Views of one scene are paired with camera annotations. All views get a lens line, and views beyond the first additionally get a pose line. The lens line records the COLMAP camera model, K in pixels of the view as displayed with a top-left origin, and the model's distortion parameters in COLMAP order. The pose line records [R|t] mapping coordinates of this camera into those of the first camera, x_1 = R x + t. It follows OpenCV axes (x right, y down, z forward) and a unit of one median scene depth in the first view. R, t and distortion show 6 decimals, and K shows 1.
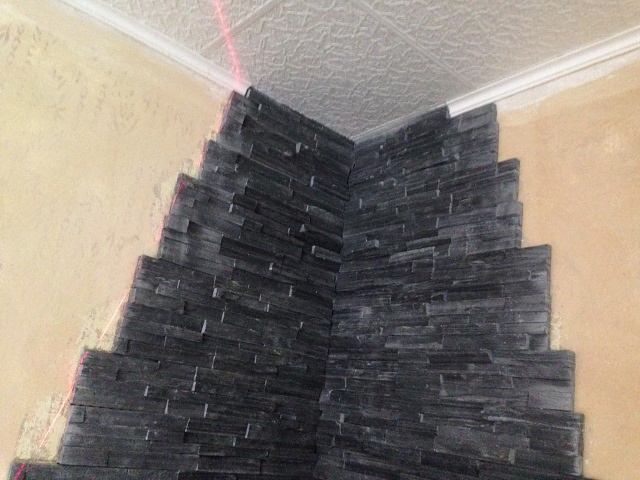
lens RADIAL K [[584.6, 0, 320.0], [0, 584.6, 240.0], [0, 0, 1]] dist [0.122045, -0.187896]
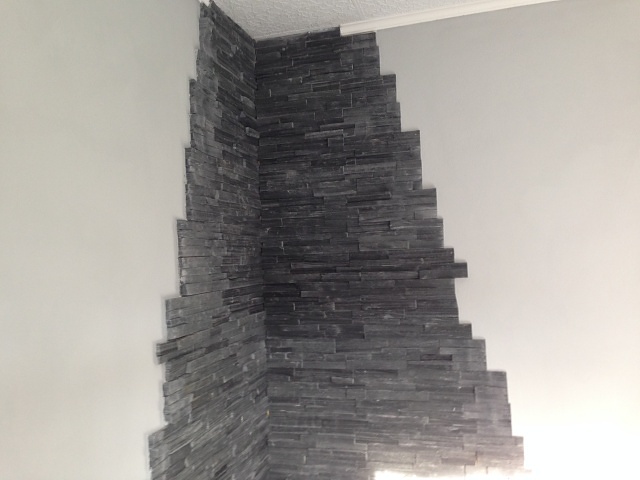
lens RADIAL K [[584.6, 0, 320.0], [0, 584.6, 240.0], [0, 0, 1]] dist [0.122045, -0.187896]
pose [[0.814261, -0.145925, 0.561858, -0.760141], [-0.019886, 0.960309, 0.278230, -0.136686], [-0.580158, -0.237725, 0.779040, -0.241753]]
